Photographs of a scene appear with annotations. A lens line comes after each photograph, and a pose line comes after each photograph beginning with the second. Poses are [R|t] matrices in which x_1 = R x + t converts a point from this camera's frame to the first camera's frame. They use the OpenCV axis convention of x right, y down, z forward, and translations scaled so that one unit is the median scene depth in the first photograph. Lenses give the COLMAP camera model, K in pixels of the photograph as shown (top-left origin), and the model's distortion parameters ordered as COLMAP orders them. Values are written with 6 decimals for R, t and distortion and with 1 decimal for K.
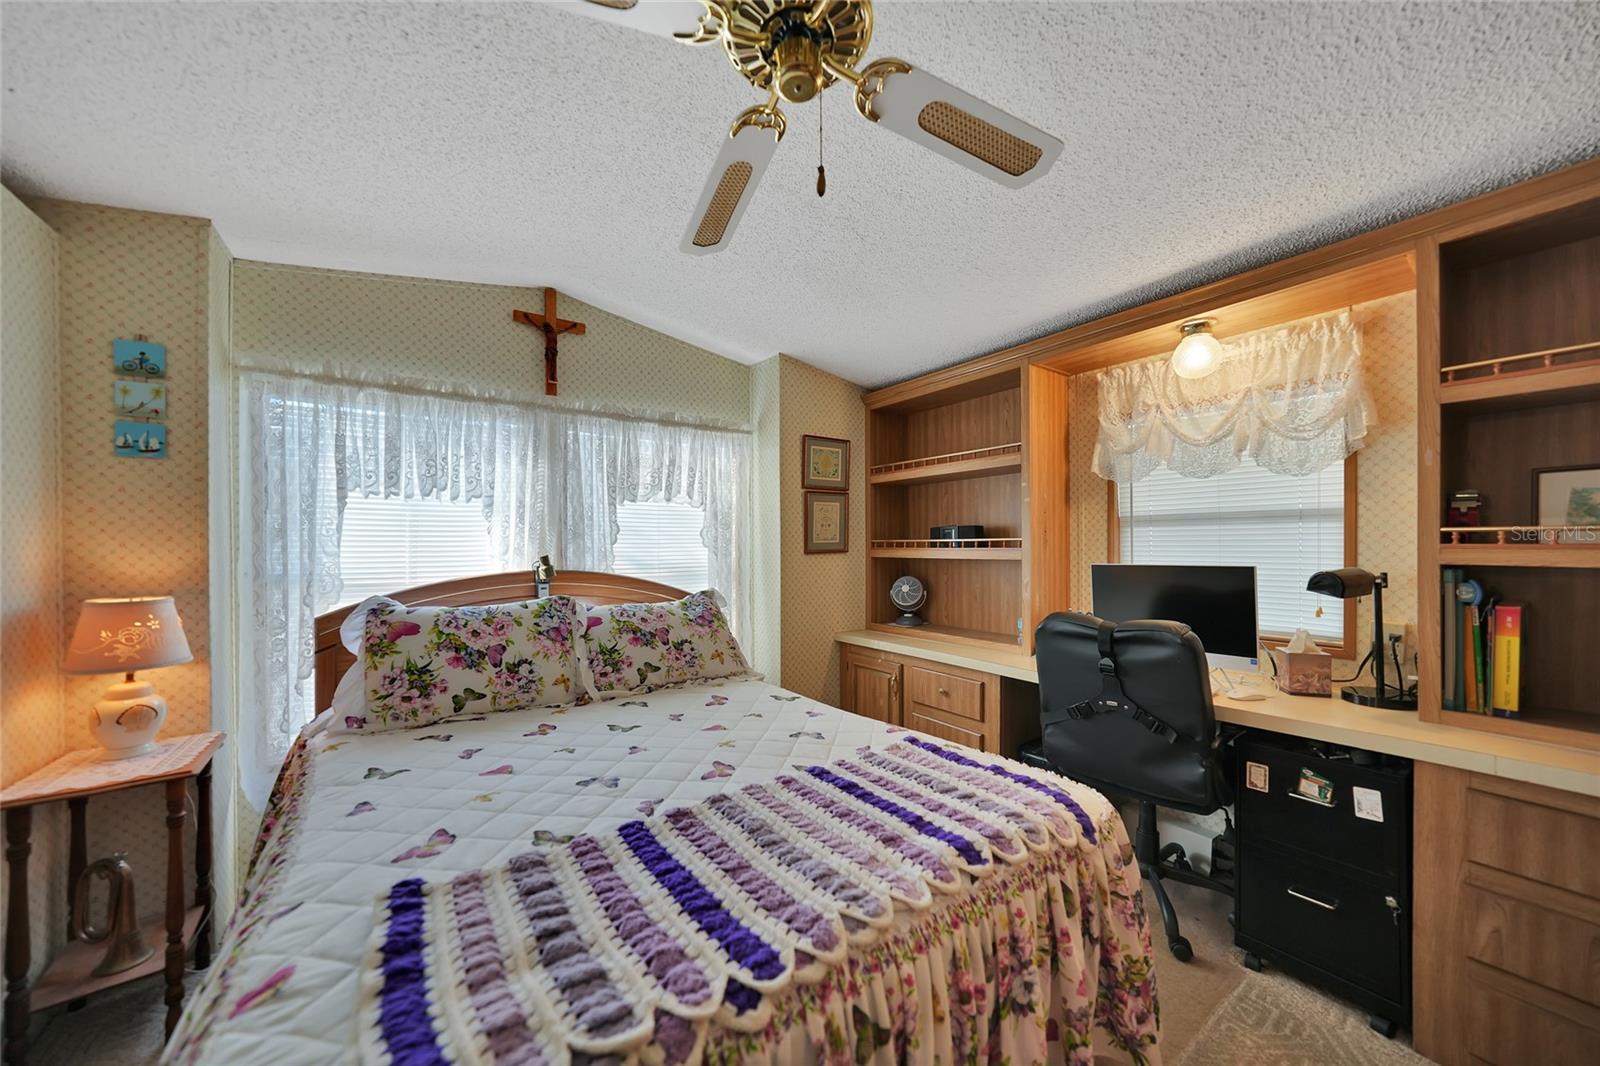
lens RADIAL K [[547.2, 0, 792.5], [0, 547.2, 544.2], [0, 0, 1]] dist [-0.020664, 0.000211]
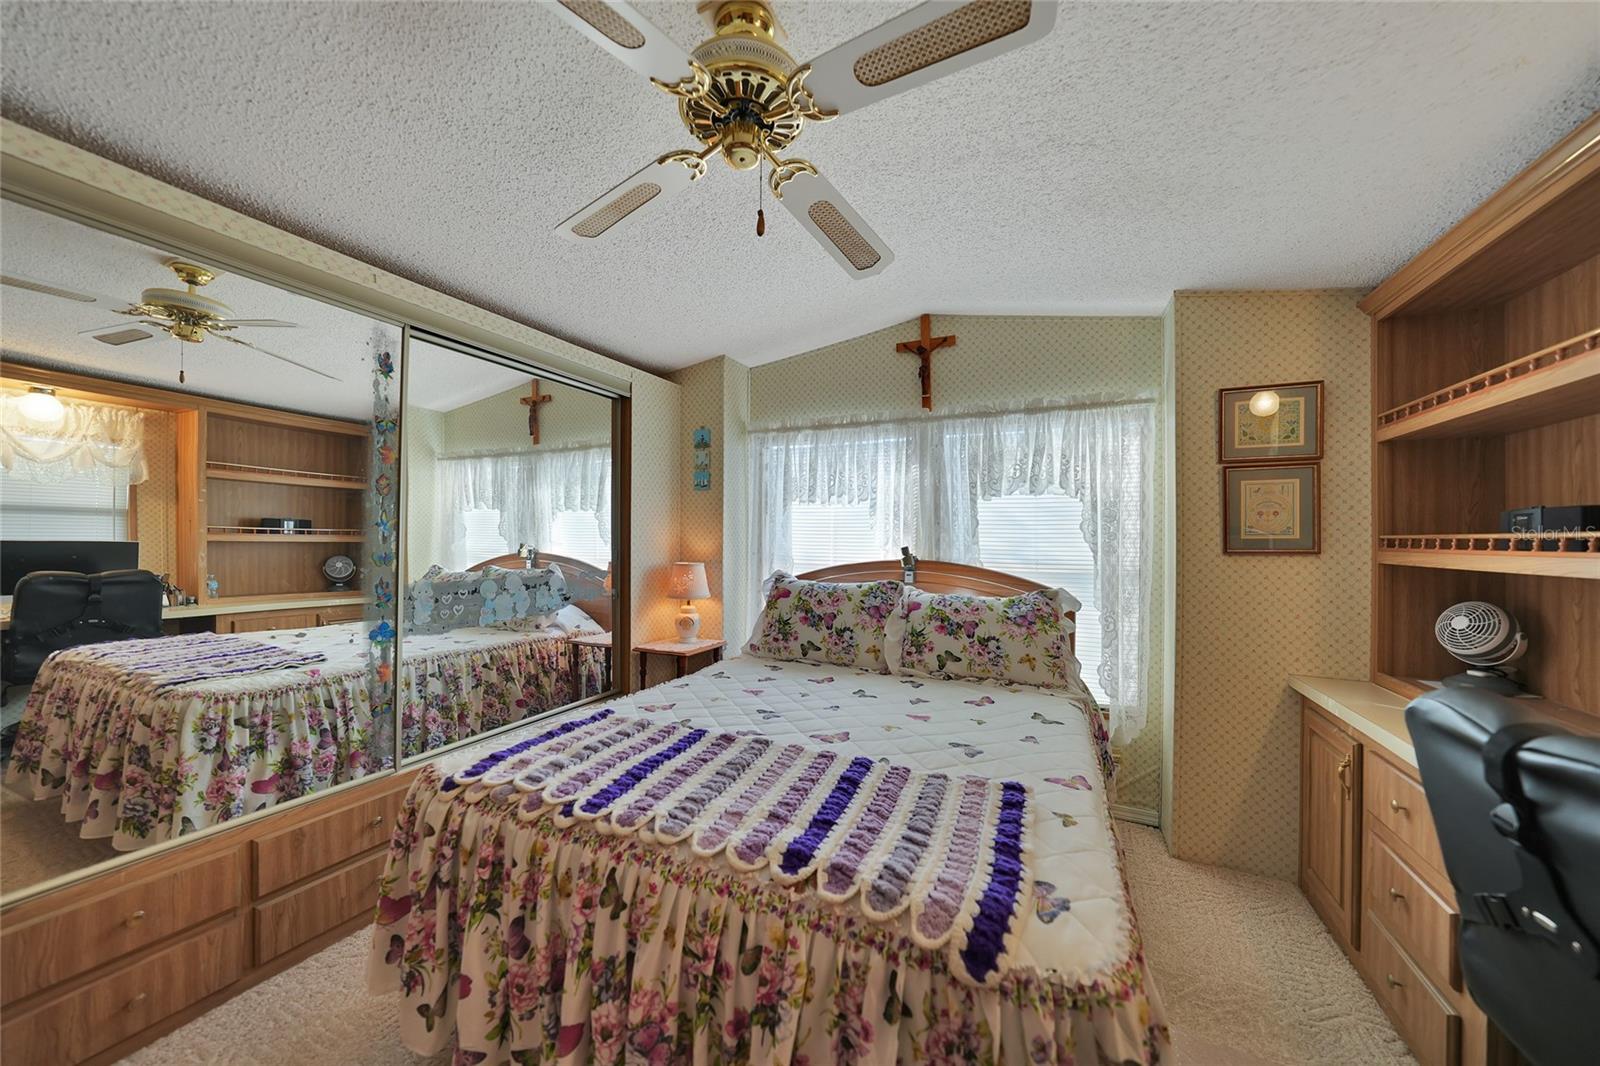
lens RADIAL K [[553.0, 0, 800.0], [0, 553.0, 533.0], [0, 0, 1]] dist [-0.020675, 0.000104]
pose [[0.508071, 0.000606, -0.861315, 0.545503], [-0.009915, 0.999938, -0.005145, -0.000934], [0.861258, 0.011153, 0.508045, 0.238370]]
